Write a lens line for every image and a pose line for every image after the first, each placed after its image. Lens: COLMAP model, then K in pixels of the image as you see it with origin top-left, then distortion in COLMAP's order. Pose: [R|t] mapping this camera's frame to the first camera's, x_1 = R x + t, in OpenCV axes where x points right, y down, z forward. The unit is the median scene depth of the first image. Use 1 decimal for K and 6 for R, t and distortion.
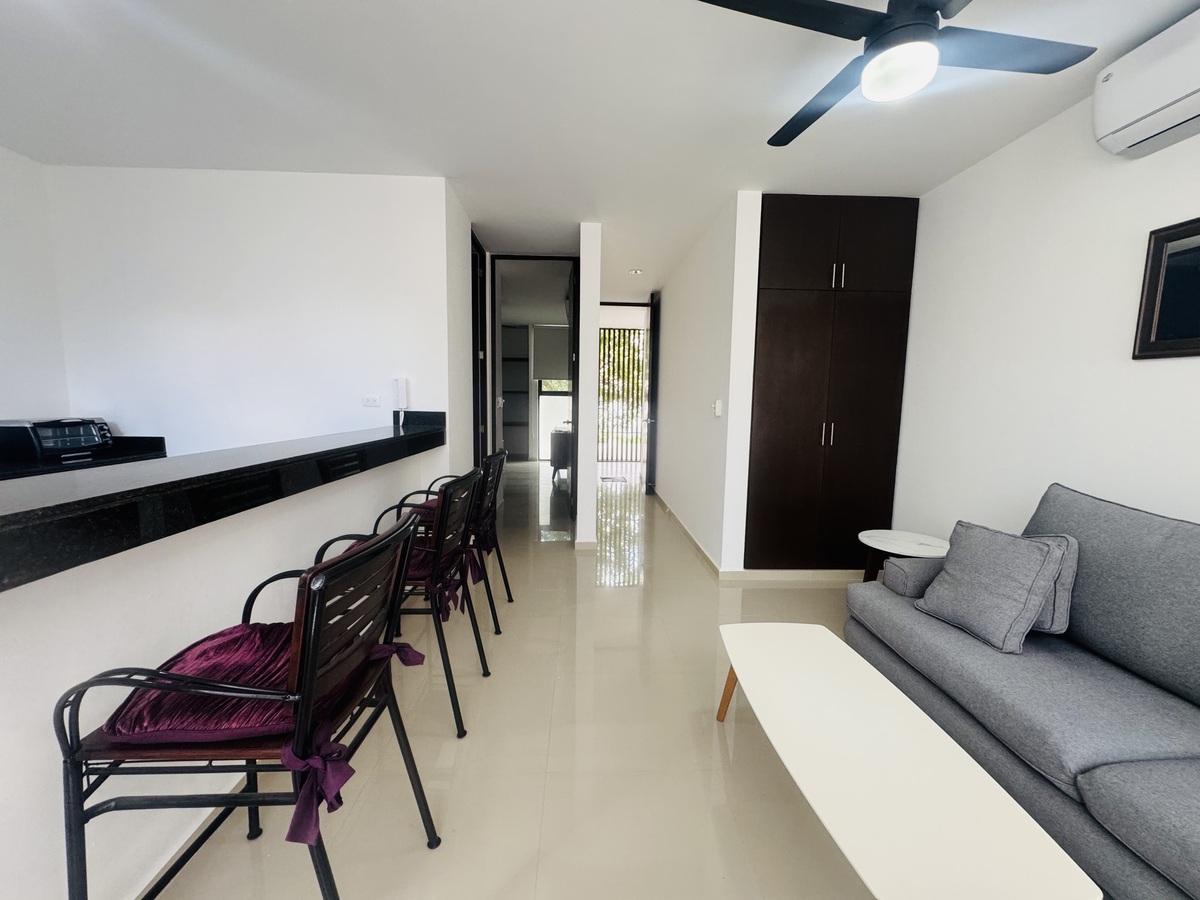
lens RADIAL K [[478.3, 0, 600.0], [0, 478.3, 450.0], [0, 0, 1]] dist [-0.003046, 0.000438]
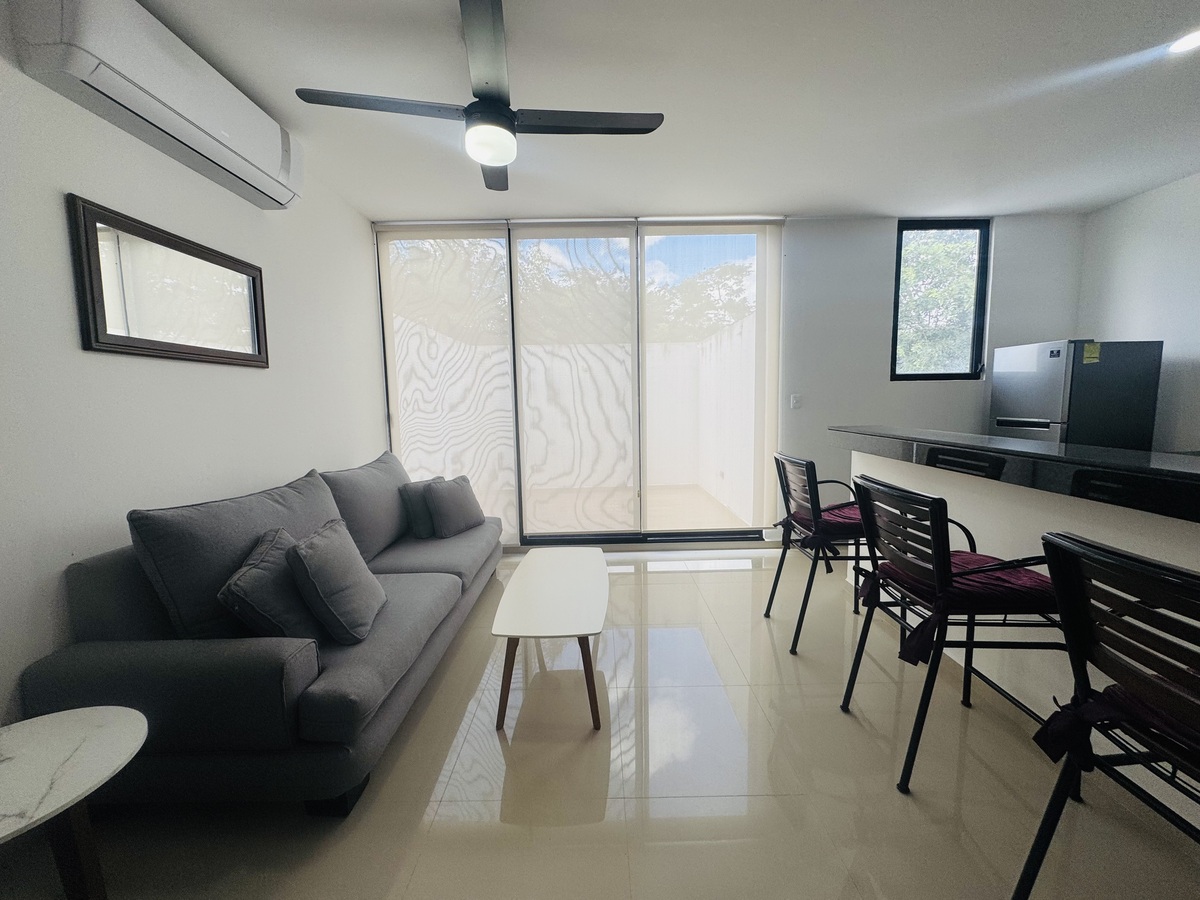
lens RADIAL K [[478.3, 0, 600.0], [0, 478.3, 450.0], [0, 0, 1]] dist [-0.003046, 0.000438]
pose [[-0.999435, -0.001909, 0.033563, 0.211324], [0.005340, 0.976692, 0.214579, -0.193623], [-0.033190, 0.214637, -0.976130, 1.801636]]
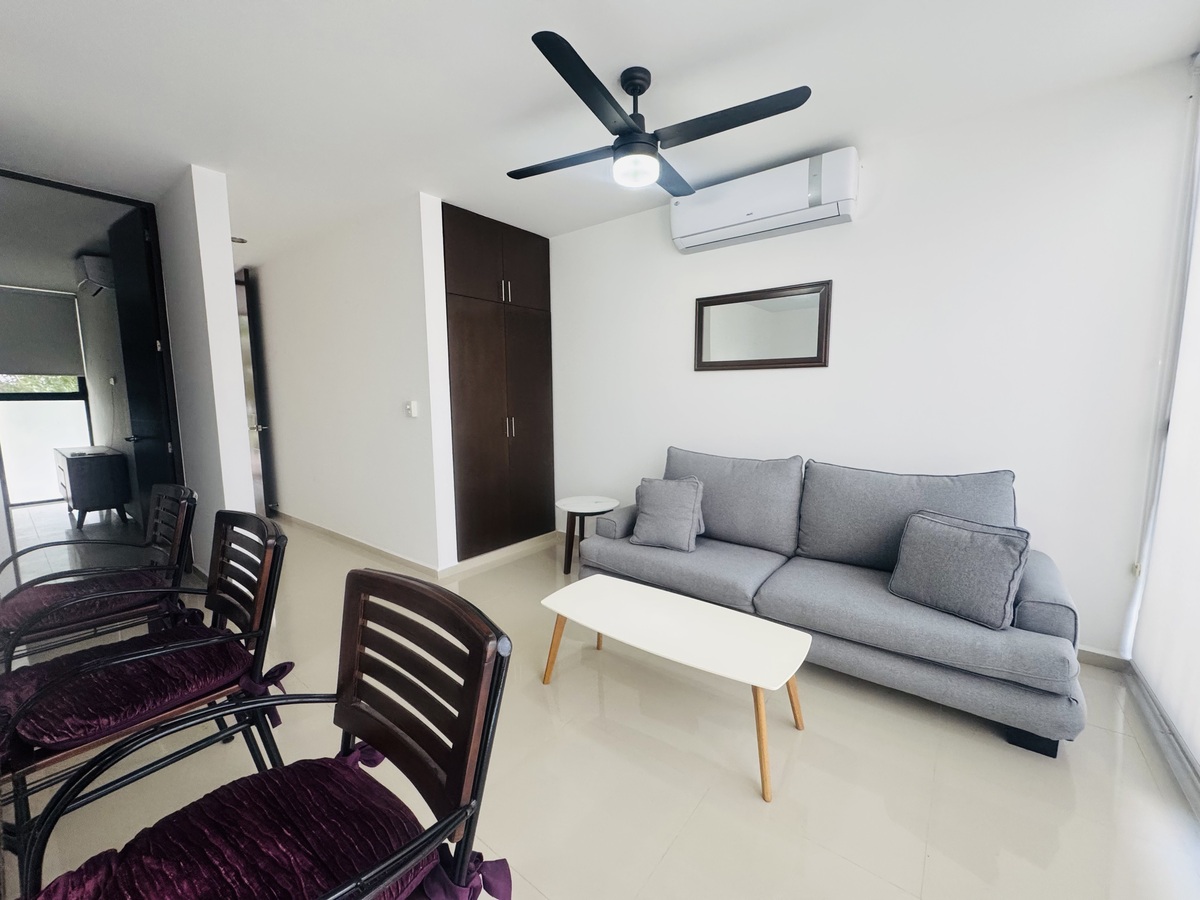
lens RADIAL K [[478.3, 0, 600.0], [0, 478.3, 450.0], [0, 0, 1]] dist [-0.003046, 0.000438]
pose [[0.643532, -0.108832, 0.757643, -0.461577], [0.101502, 0.993232, 0.056459, -0.037361], [-0.758660, 0.040569, 0.650223, 0.135885]]
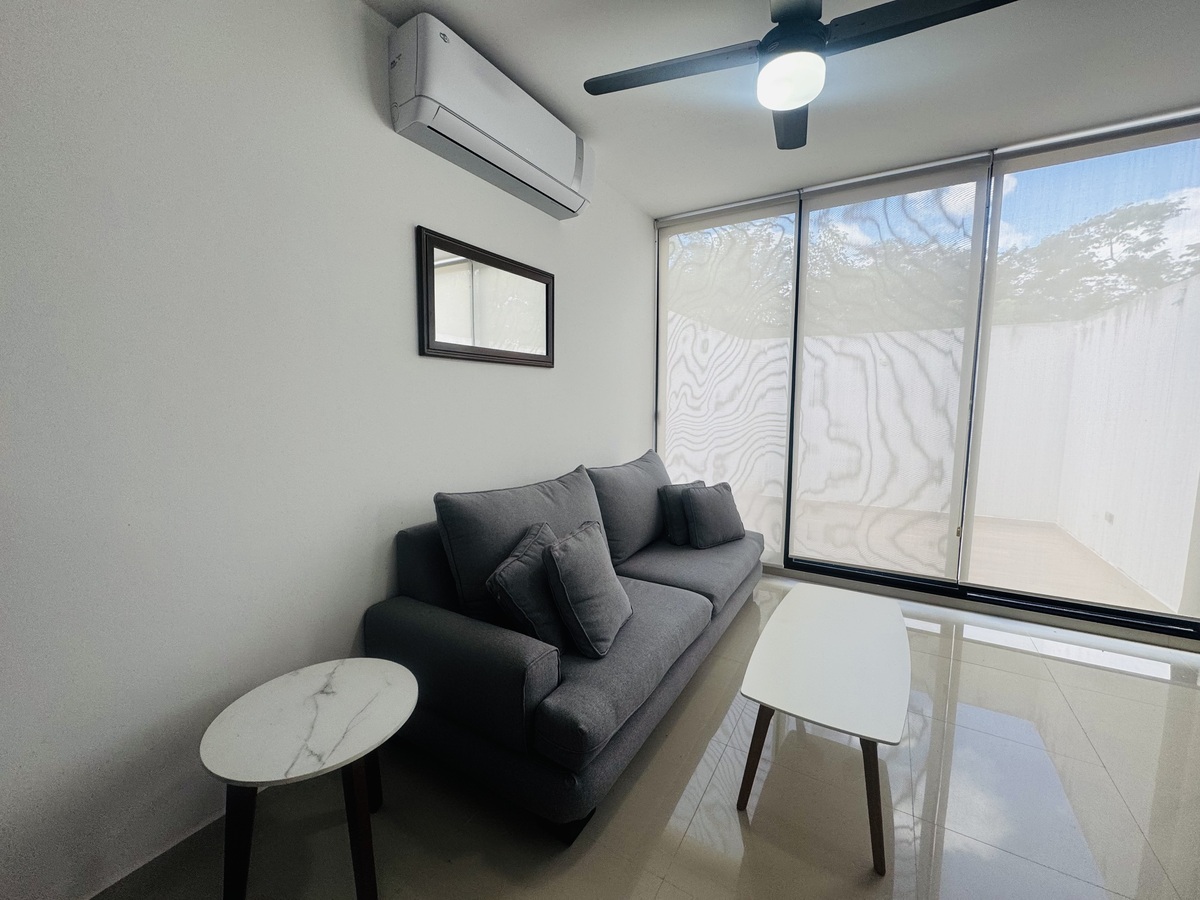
lens RADIAL K [[478.3, 0, 600.0], [0, 478.3, 450.0], [0, 0, 1]] dist [-0.003046, 0.000438]
pose [[-0.834941, -0.078190, 0.544757, 0.257029], [0.045651, 0.976604, 0.210143, -0.190232], [-0.548443, 0.200326, -0.811837, 1.635180]]
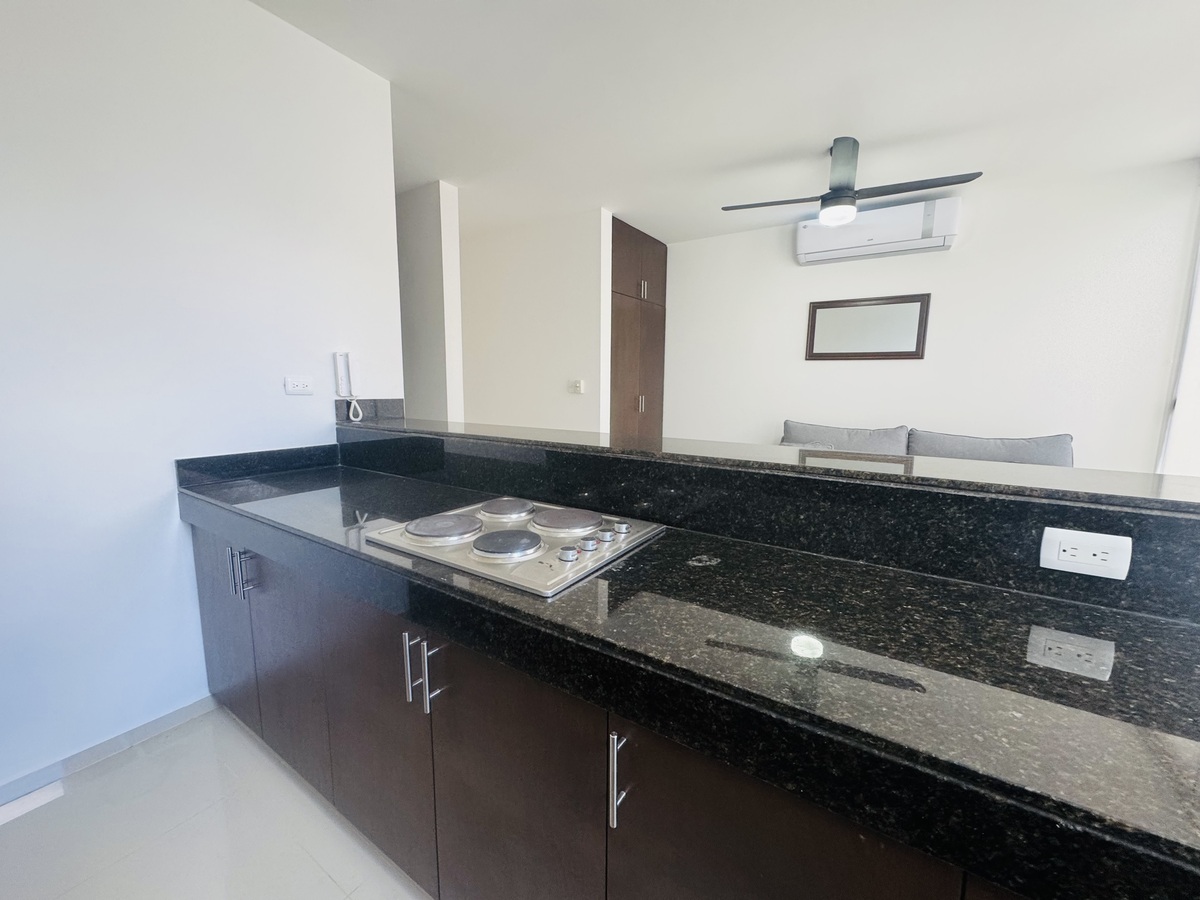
lens RADIAL K [[478.3, 0, 600.0], [0, 478.3, 450.0], [0, 0, 1]] dist [-0.003046, 0.000438]
pose [[0.579836, -0.125881, 0.804950, -1.243992], [0.089029, 0.991865, 0.090980, -0.065051], [-0.809854, 0.018911, 0.586326, 0.485013]]
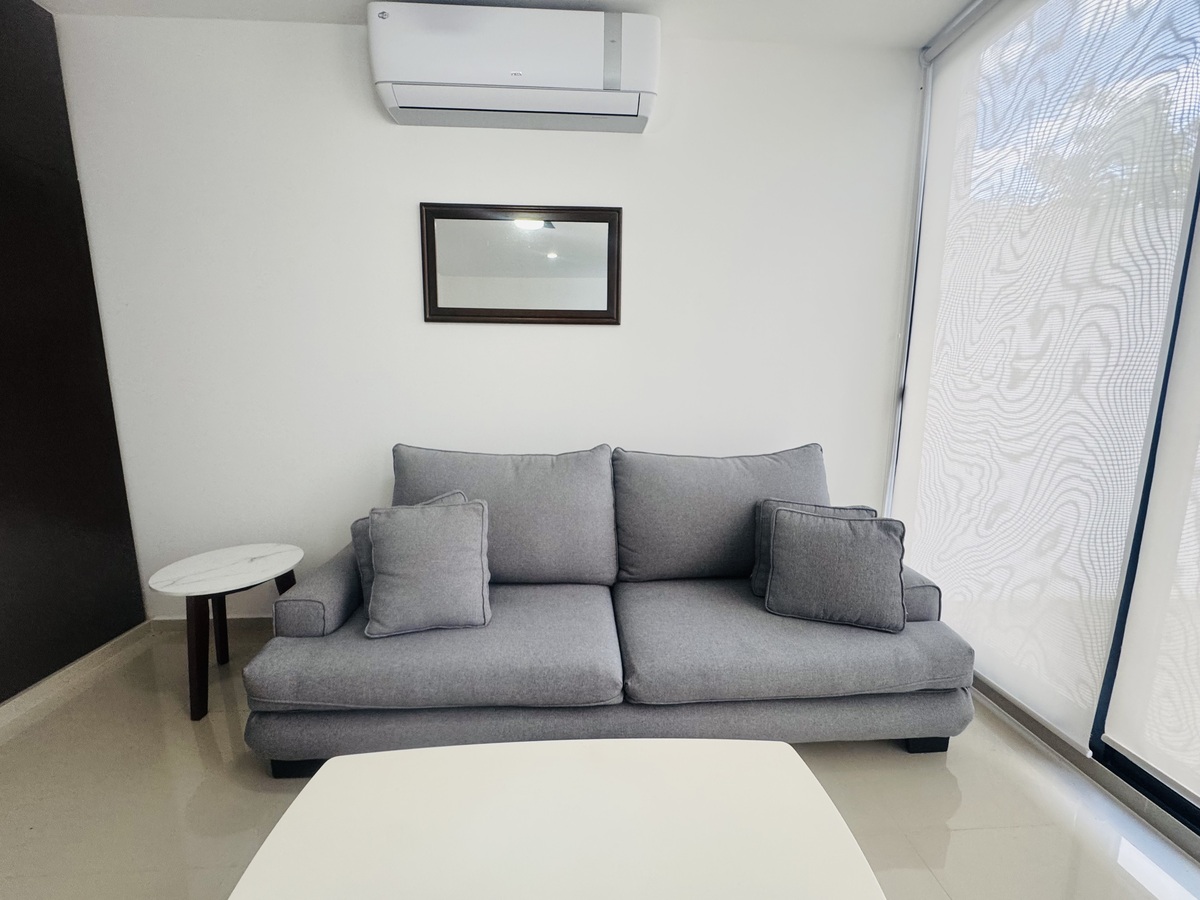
lens RADIAL K [[478.3, 0, 600.0], [0, 478.3, 450.0], [0, 0, 1]] dist [-0.003046, 0.000438]
pose [[-0.016824, -0.171676, 0.985010, -0.027166], [0.105082, 0.979390, 0.172491, -0.048171], [-0.994321, 0.106408, 0.001563, 0.627381]]
